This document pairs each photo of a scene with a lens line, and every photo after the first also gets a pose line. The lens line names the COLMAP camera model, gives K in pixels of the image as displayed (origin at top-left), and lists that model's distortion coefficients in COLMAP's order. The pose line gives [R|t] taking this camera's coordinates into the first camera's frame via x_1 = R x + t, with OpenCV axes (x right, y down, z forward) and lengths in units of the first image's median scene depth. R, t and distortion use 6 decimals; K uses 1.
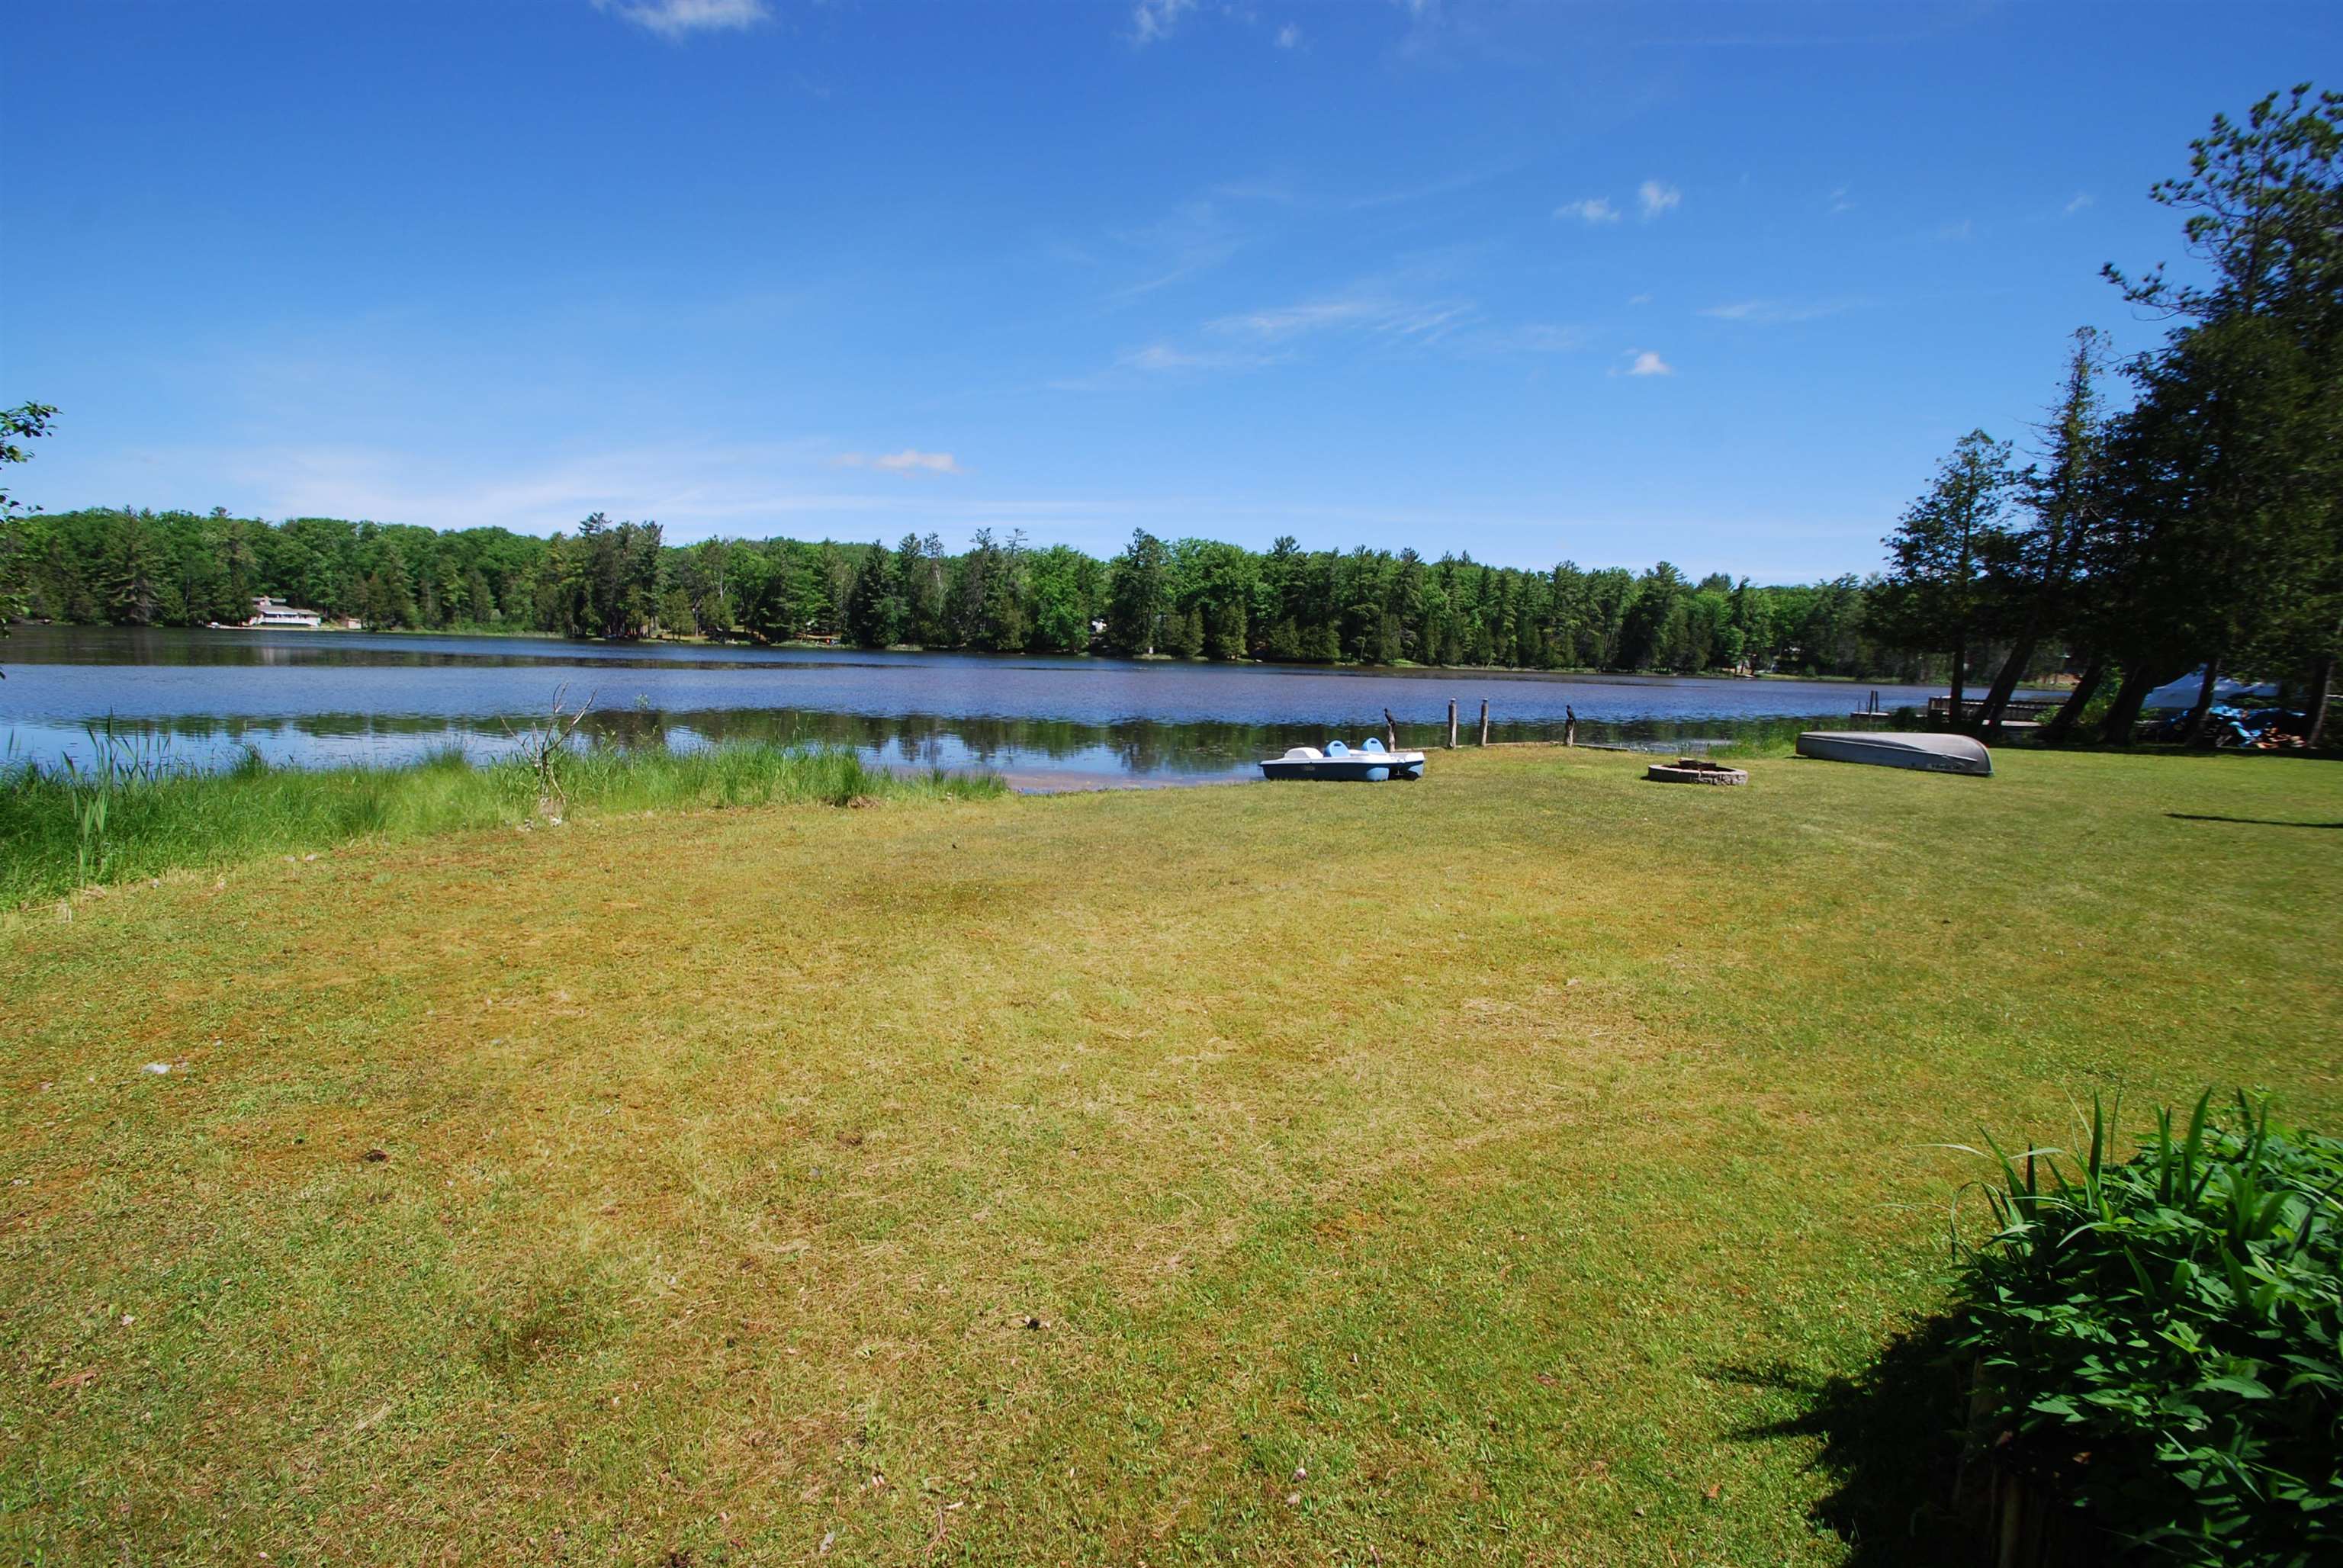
lens RADIAL K [[1024.5, 0, 1177.3], [0, 1024.5, 757.0], [0, 0, 1]] dist [0.008053, -0.011857]
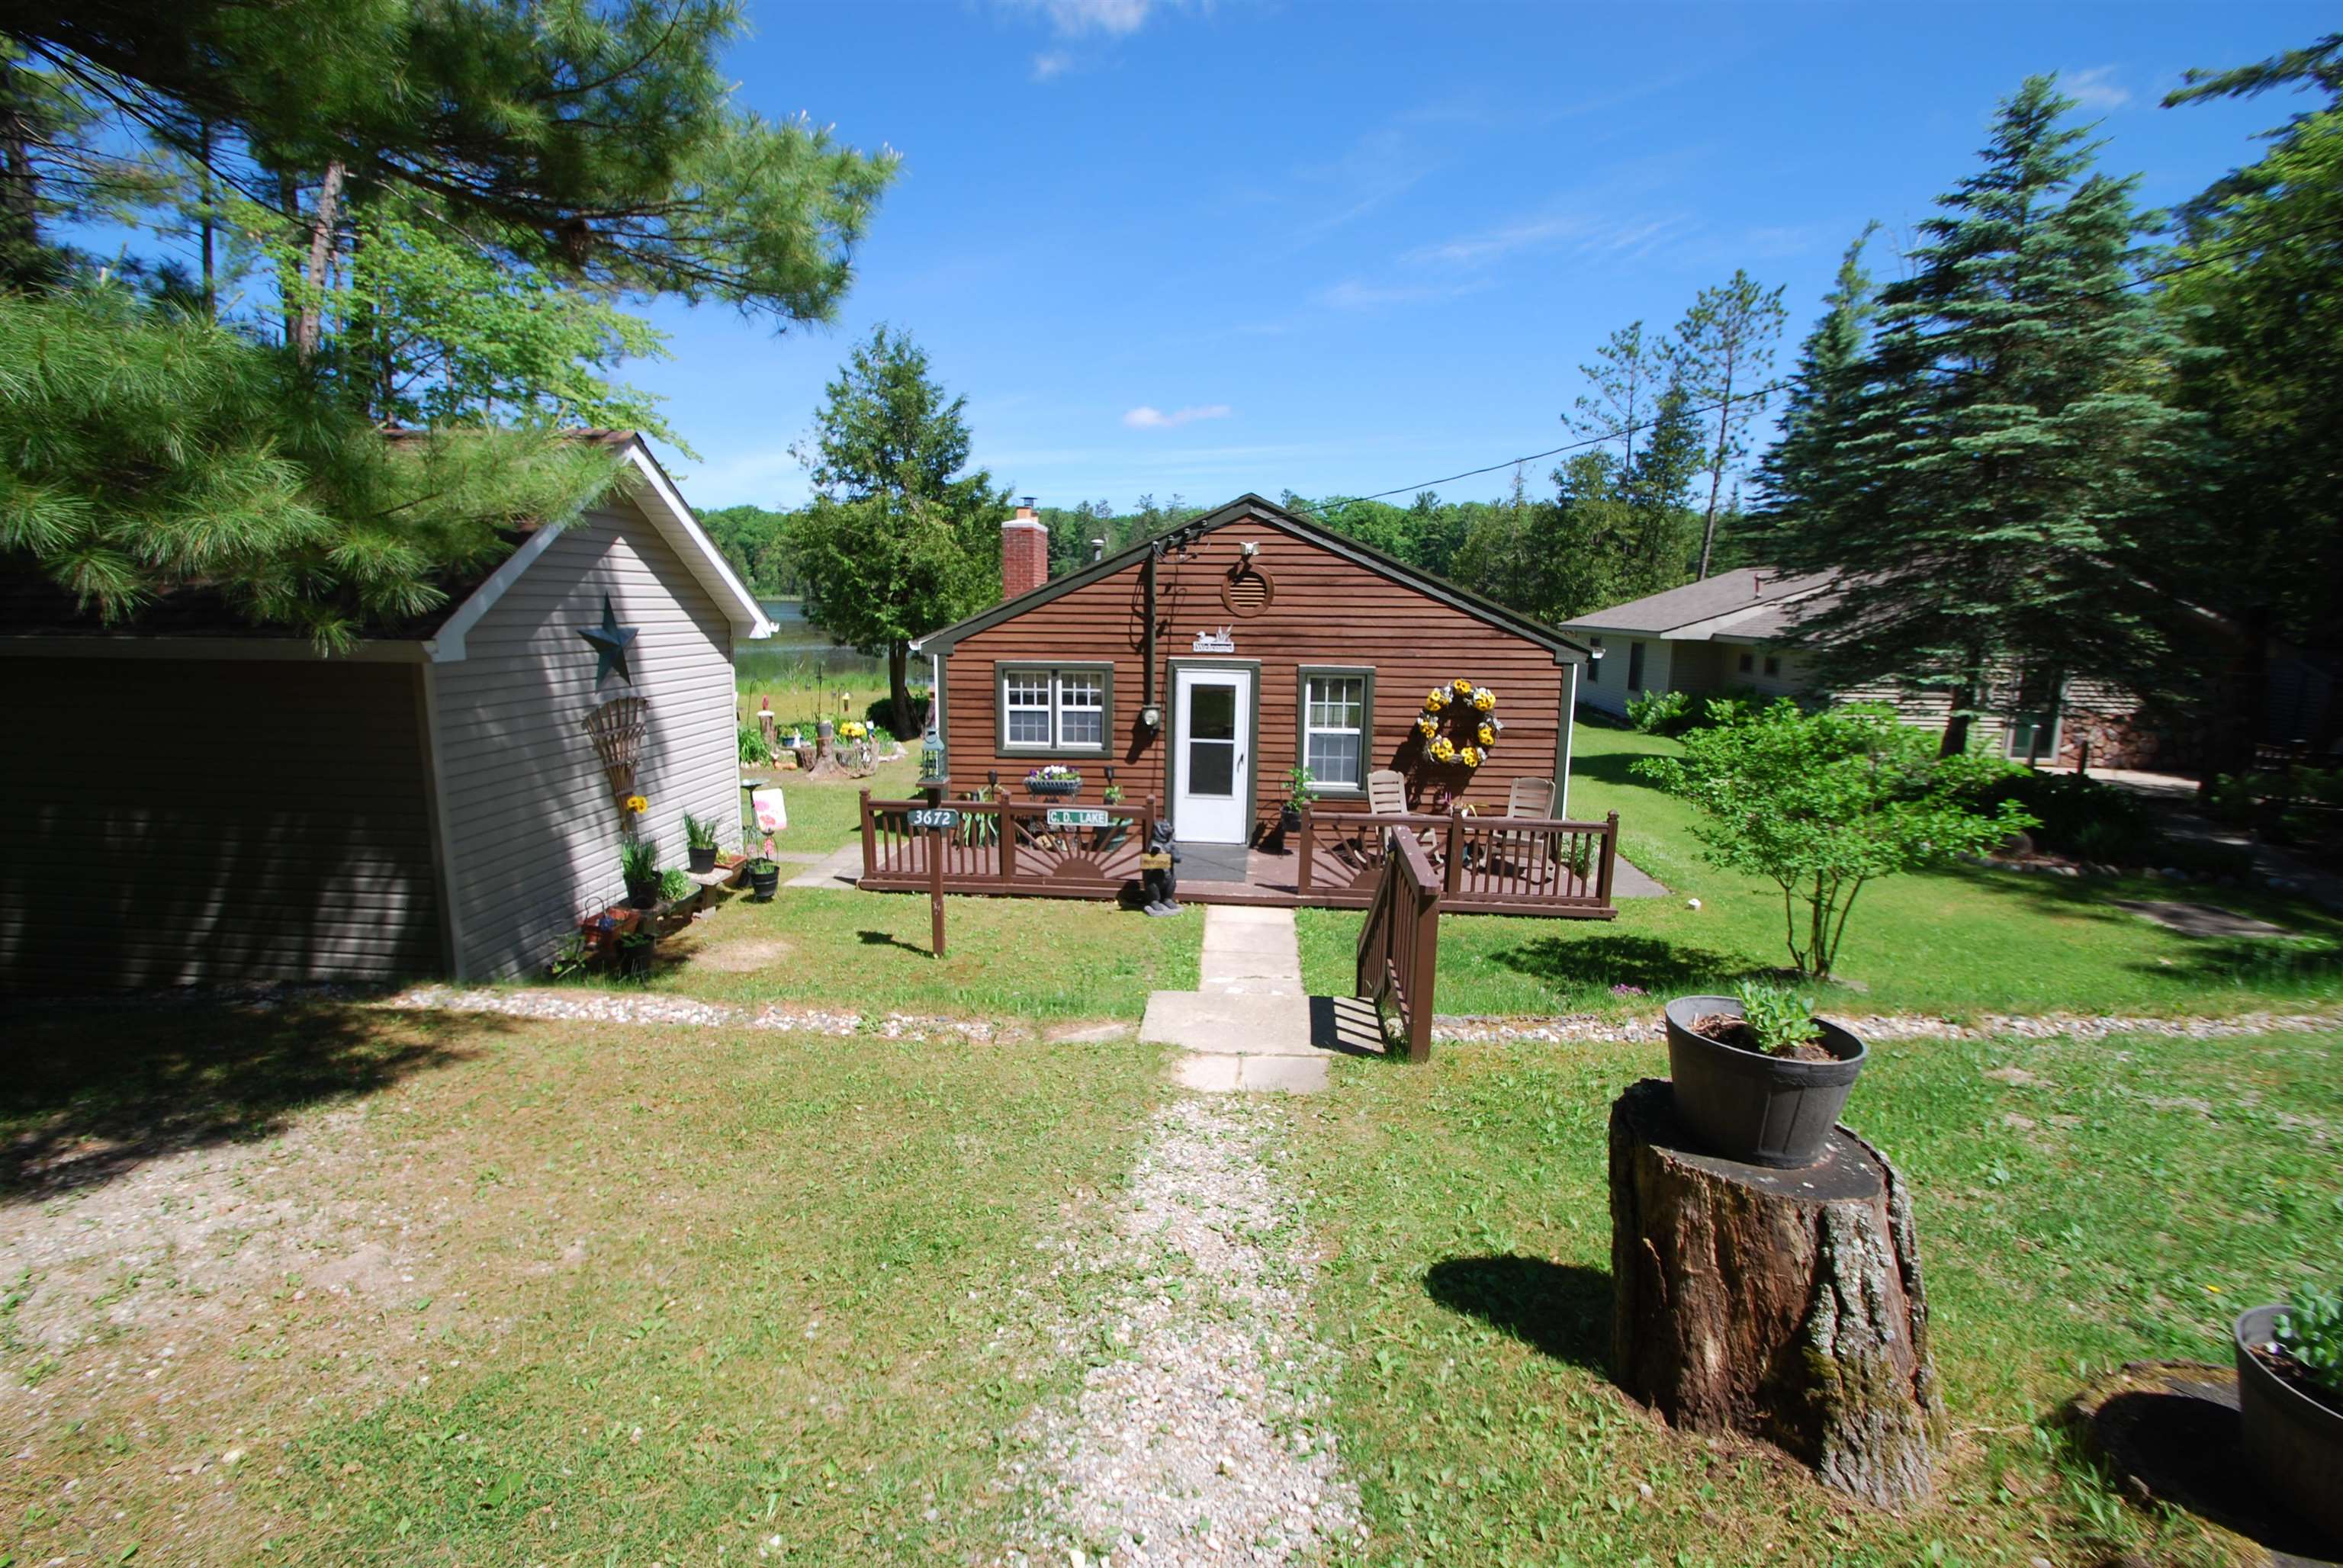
lens RADIAL K [[1024.5, 0, 1164.3], [0, 1024.5, 779.3], [0, 0, 1]] dist [0.008053, -0.011857]
pose [[0.979814, 0.017783, -0.199120, 0.056381], [-0.003642, 0.997458, 0.071158, 0.005724], [0.199880, -0.068996, 0.977388, -0.099367]]
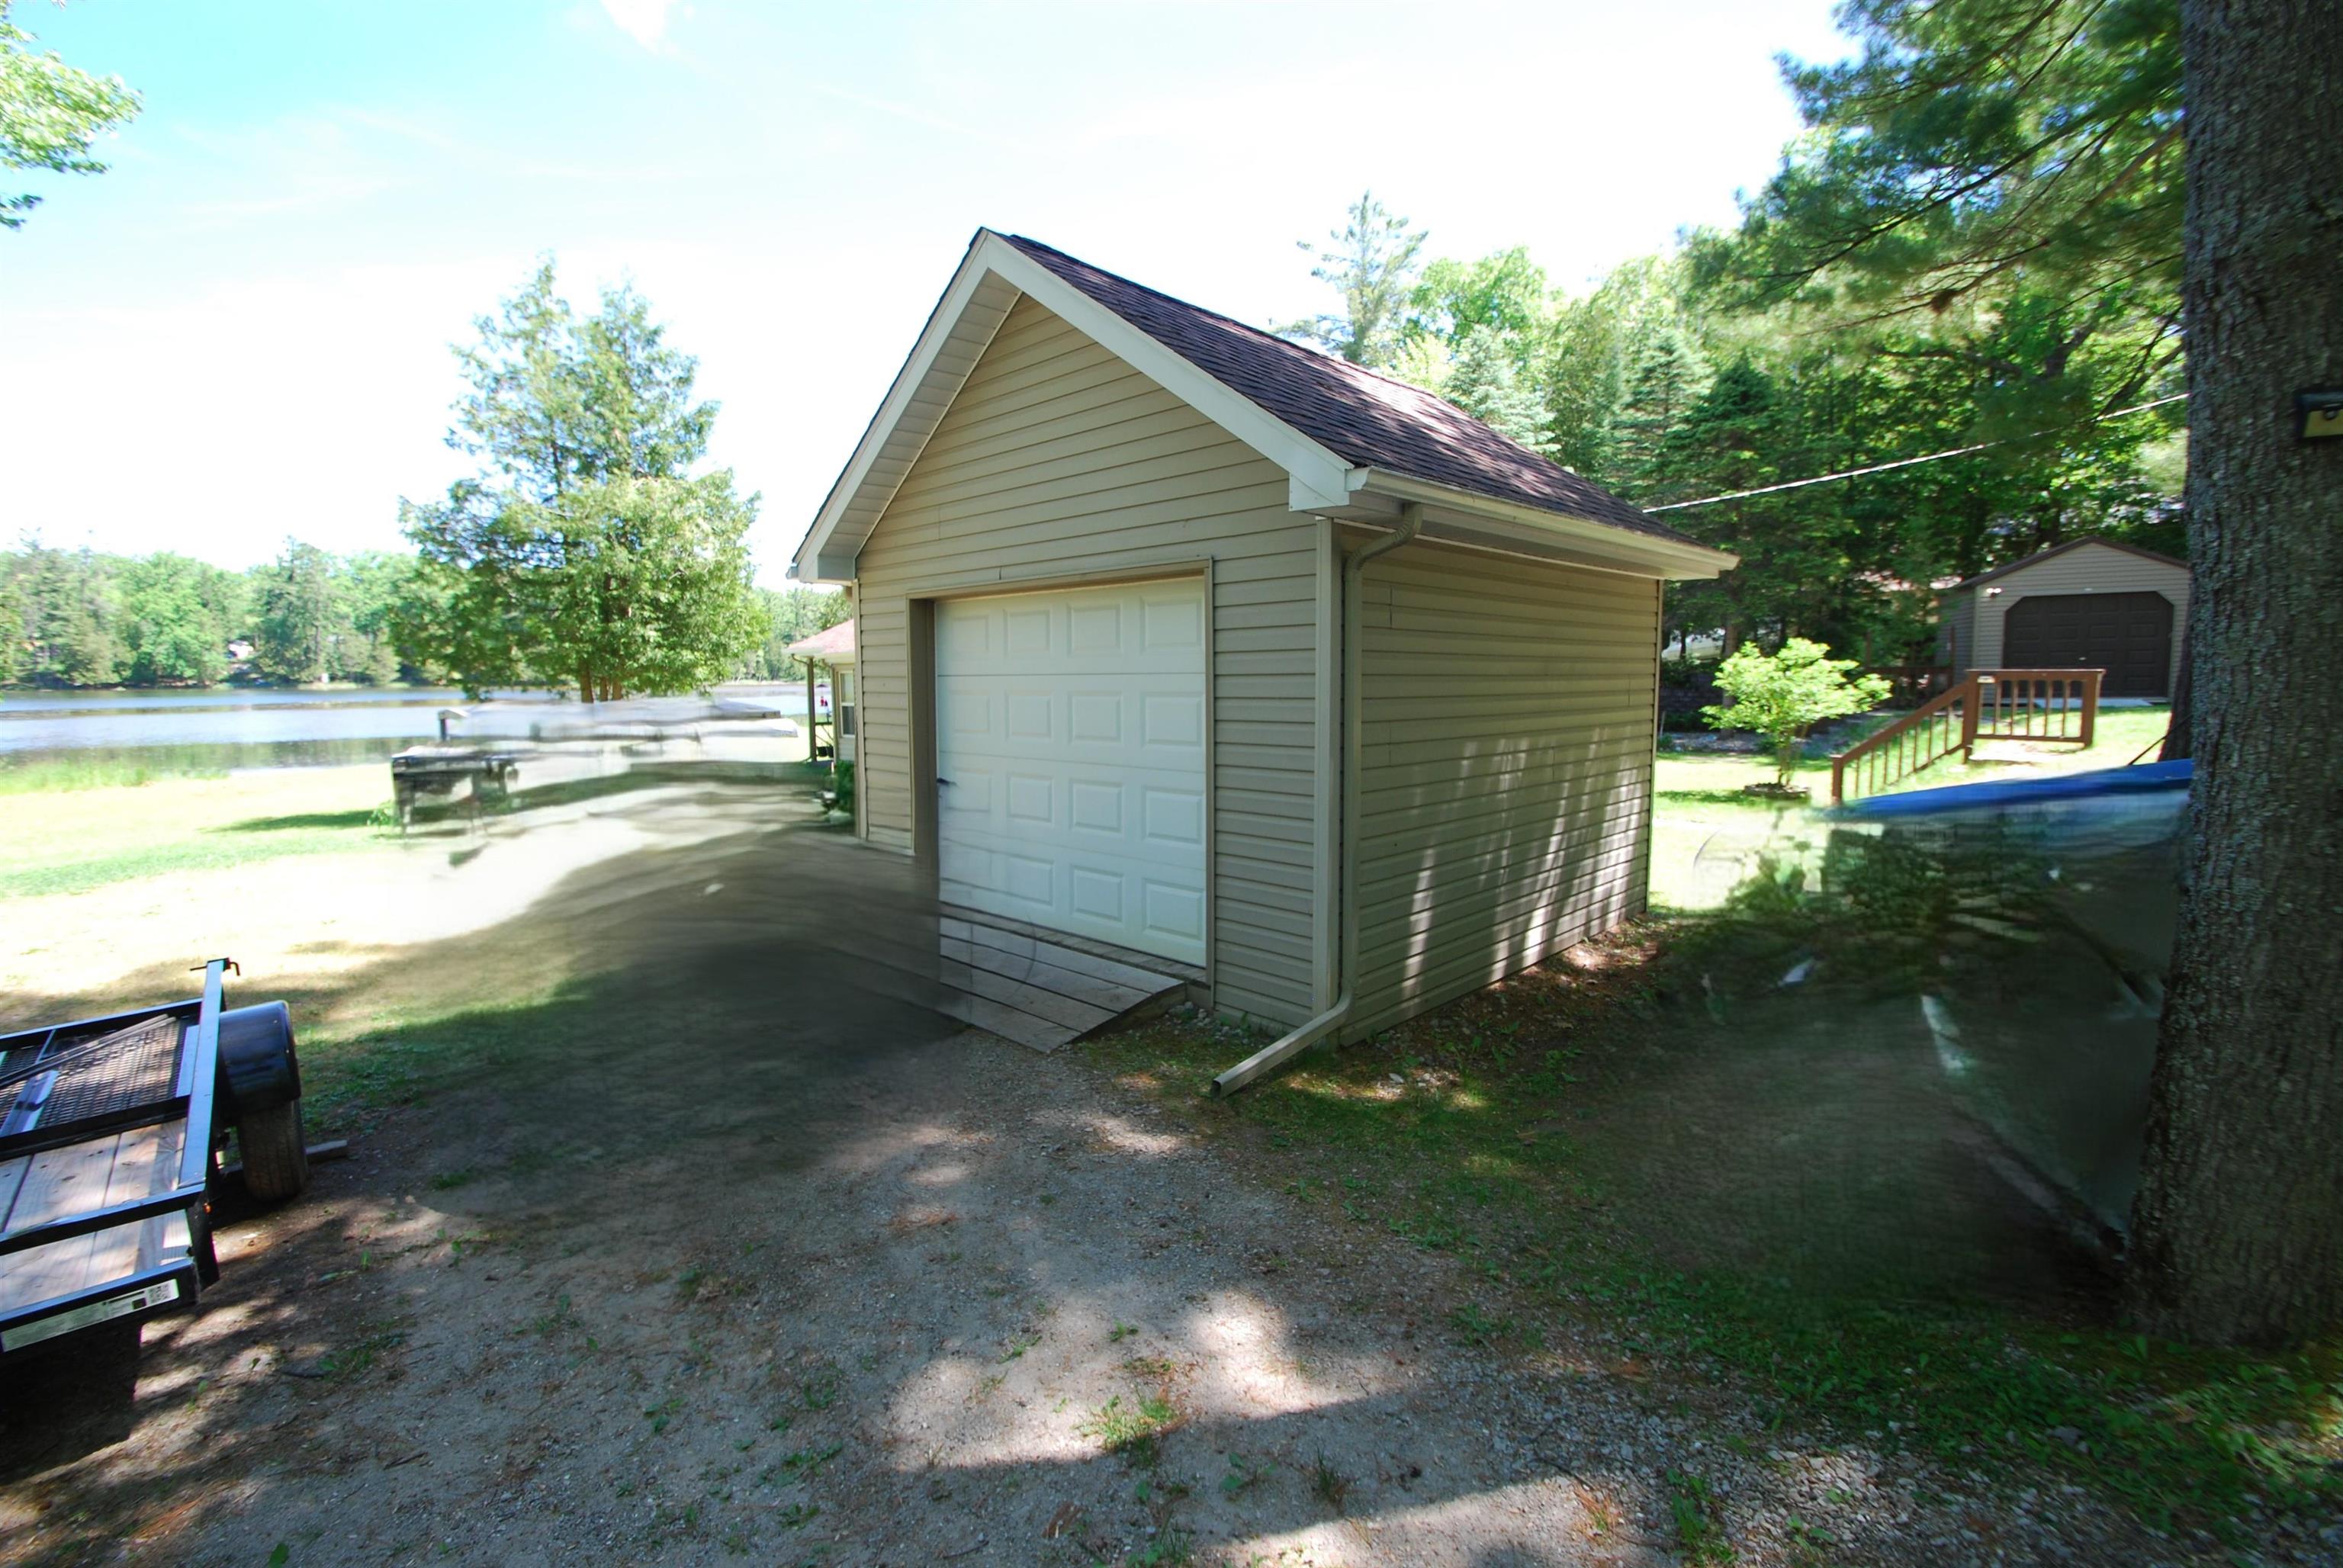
lens RADIAL K [[1024.5, 0, 1146.0], [0, 1024.5, 781.4], [0, 0, 1]] dist [0.008053, -0.011857]
pose [[0.793876, -0.099411, 0.599898, -0.003276], [0.092180, 0.994819, 0.042867, 0.007904], [-0.601052, 0.021267, 0.798927, -0.090978]]
